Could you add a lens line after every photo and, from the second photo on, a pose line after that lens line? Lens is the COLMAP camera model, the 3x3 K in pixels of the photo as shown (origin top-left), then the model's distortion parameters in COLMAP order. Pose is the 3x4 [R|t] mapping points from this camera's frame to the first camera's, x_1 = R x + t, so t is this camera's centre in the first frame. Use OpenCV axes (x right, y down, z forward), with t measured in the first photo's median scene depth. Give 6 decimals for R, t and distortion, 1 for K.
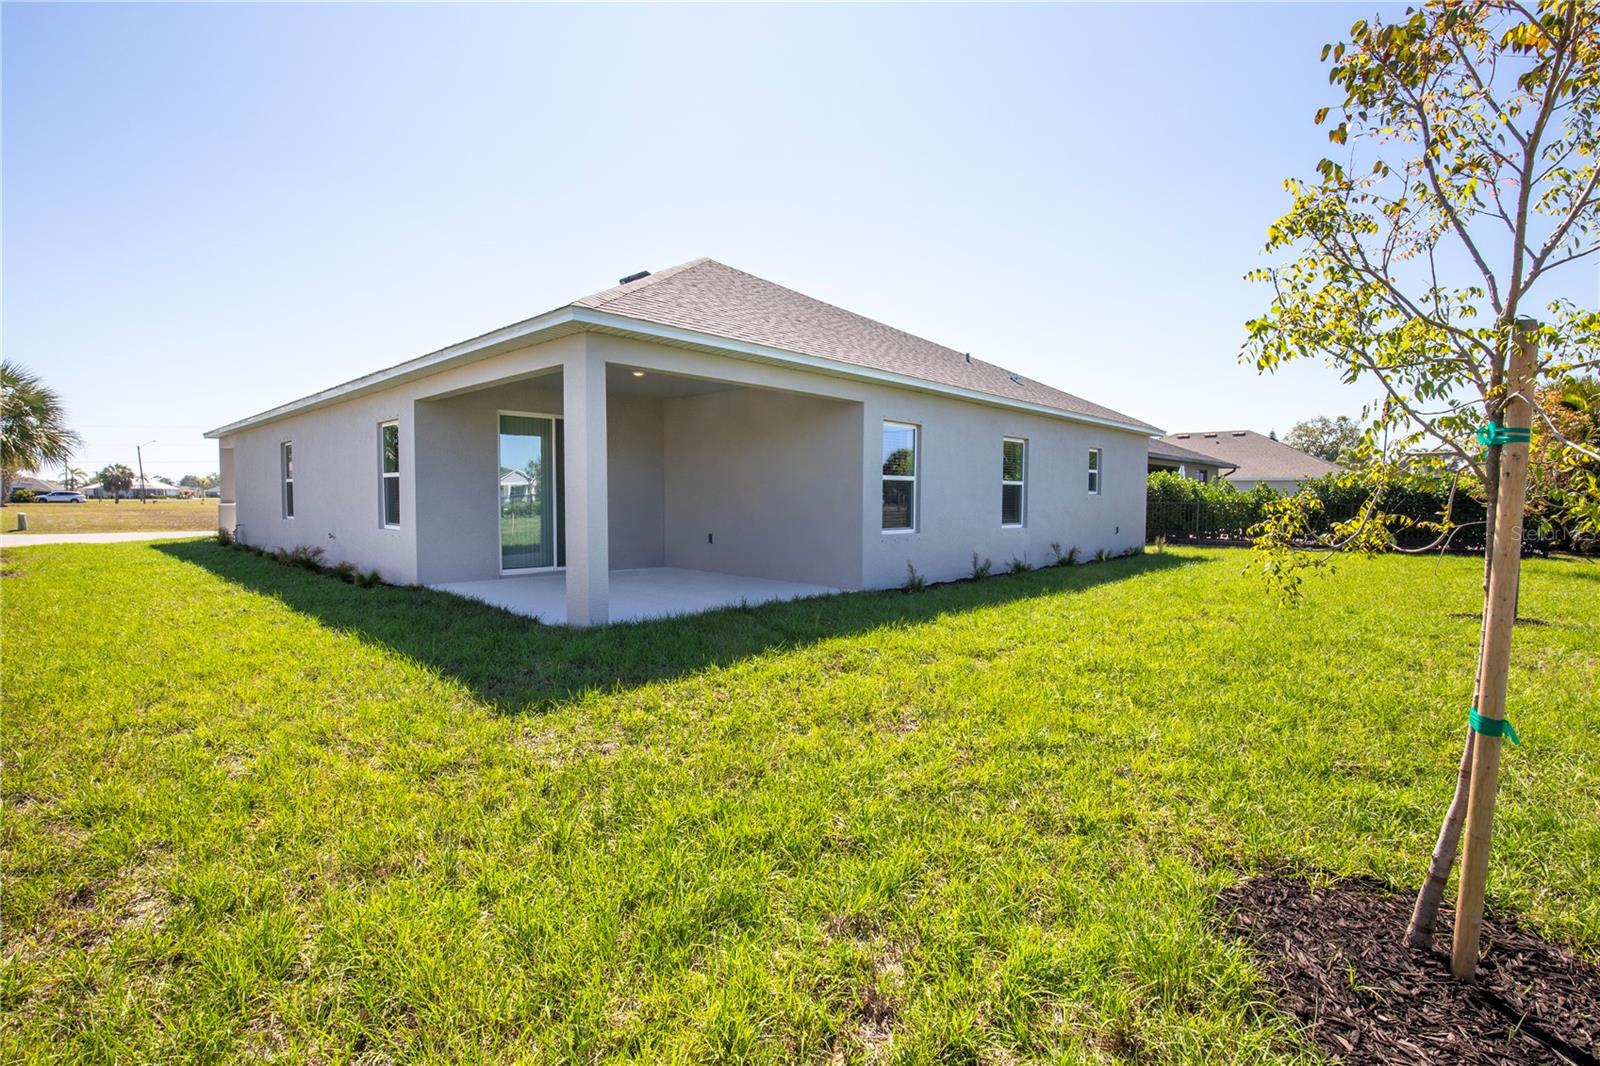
lens RADIAL K [[734.0, 0, 805.0], [0, 734.0, 529.6], [0, 0, 1]] dist [-0.030194, 0.007387]
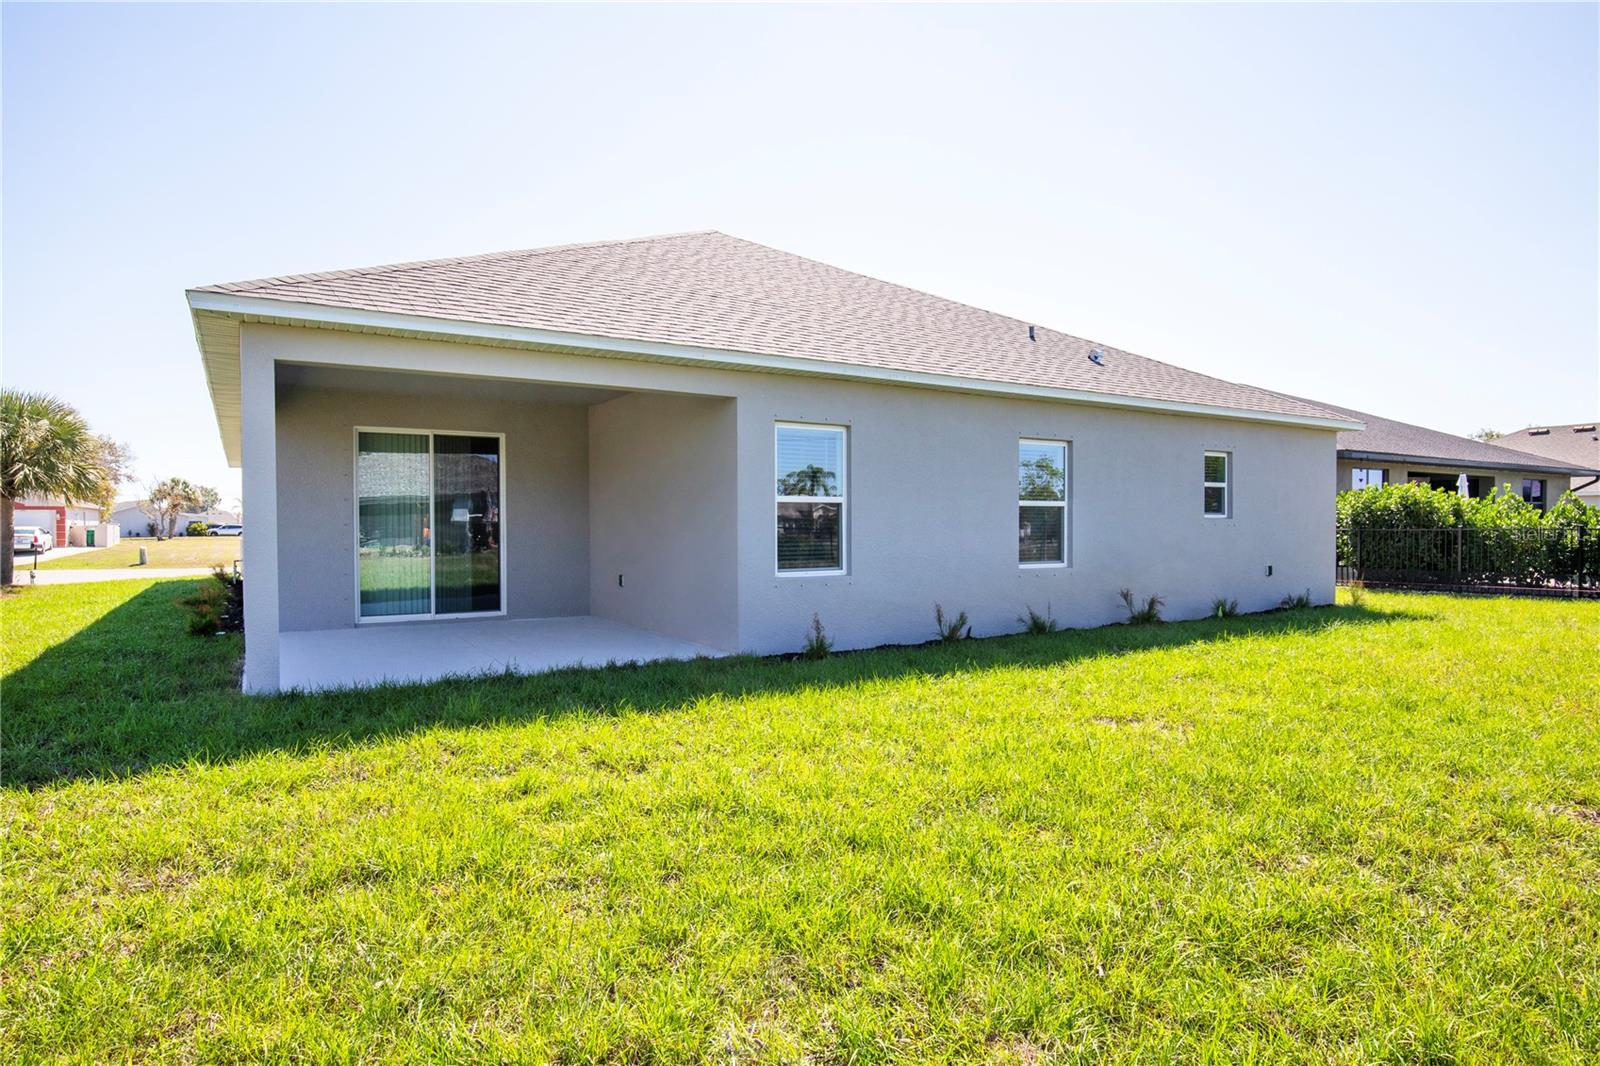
lens RADIAL K [[905.9, 0, 796.5], [0, 905.9, 538.0], [0, 0, 1]] dist [-0.008924, 0.003366]
pose [[0.971662, -0.005540, -0.236308, 0.243358], [-0.001851, 0.999516, -0.031041, -0.003936], [0.236366, 0.030599, 0.971182, 0.095127]]
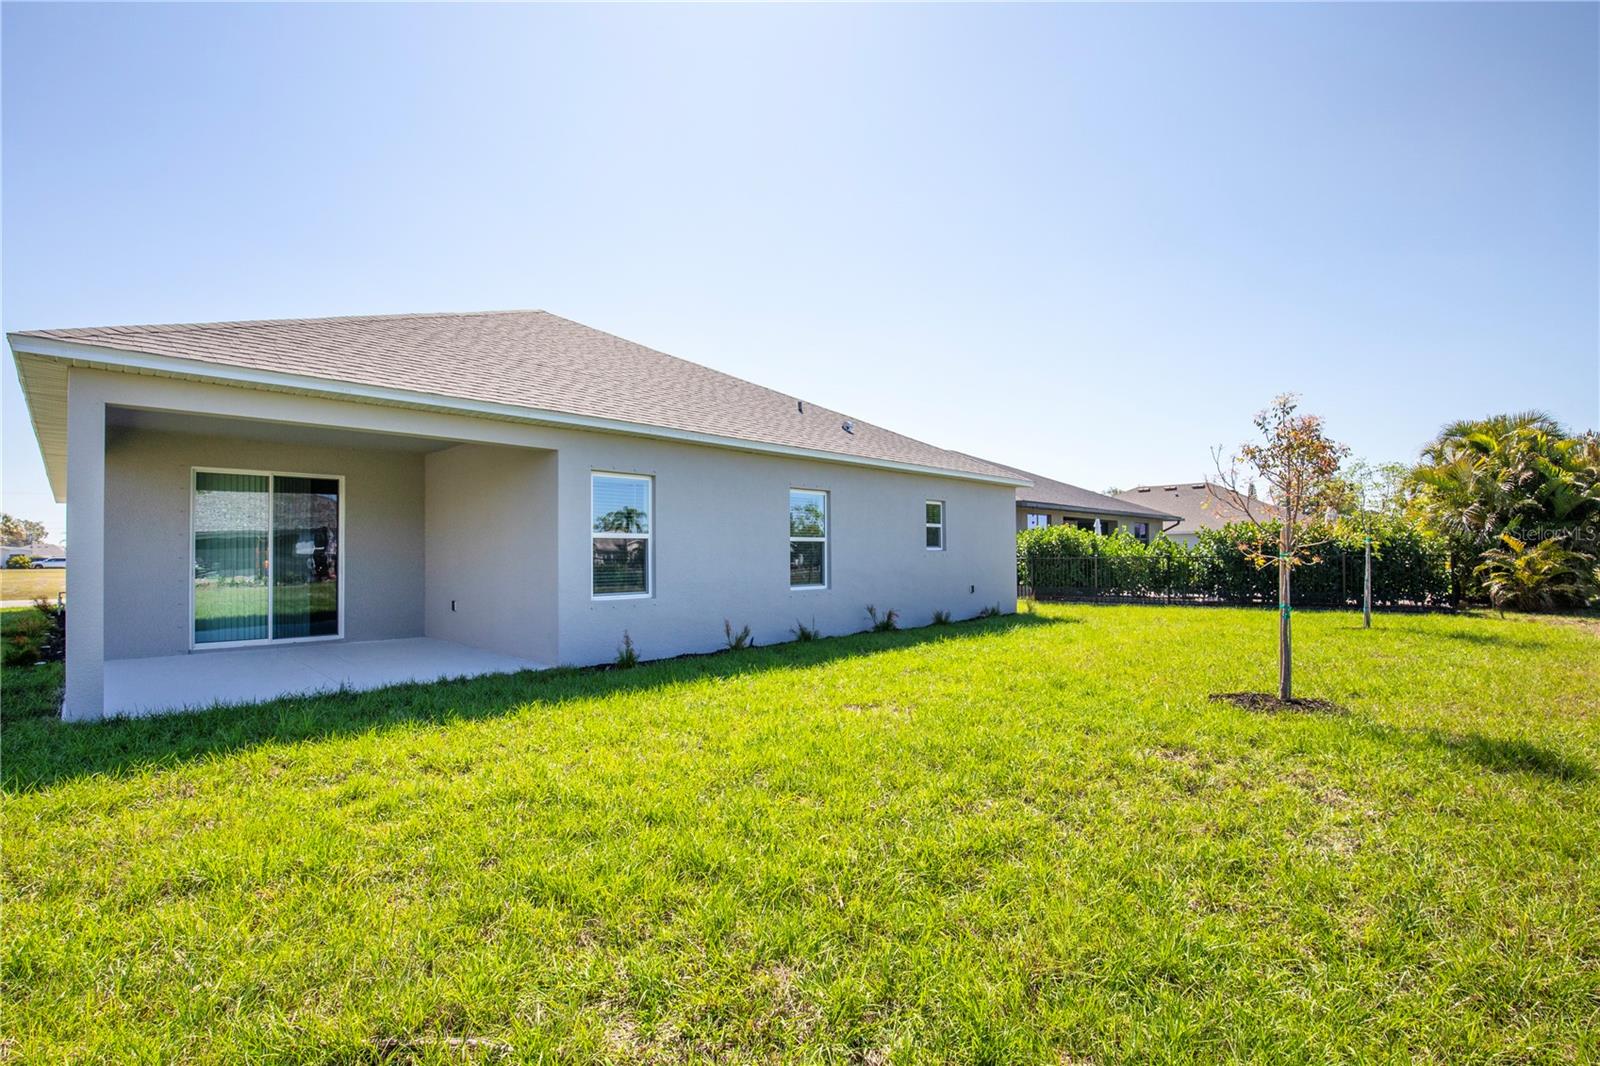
lens RADIAL K [[734.0, 0, 794.0], [0, 734.0, 538.3], [0, 0, 1]] dist [-0.030194, 0.007387]
pose [[0.999922, -0.012483, 0.000392, 0.249295], [0.012481, 0.997602, -0.068077, -0.004339], [0.000459, 0.068076, 0.997680, 0.093538]]
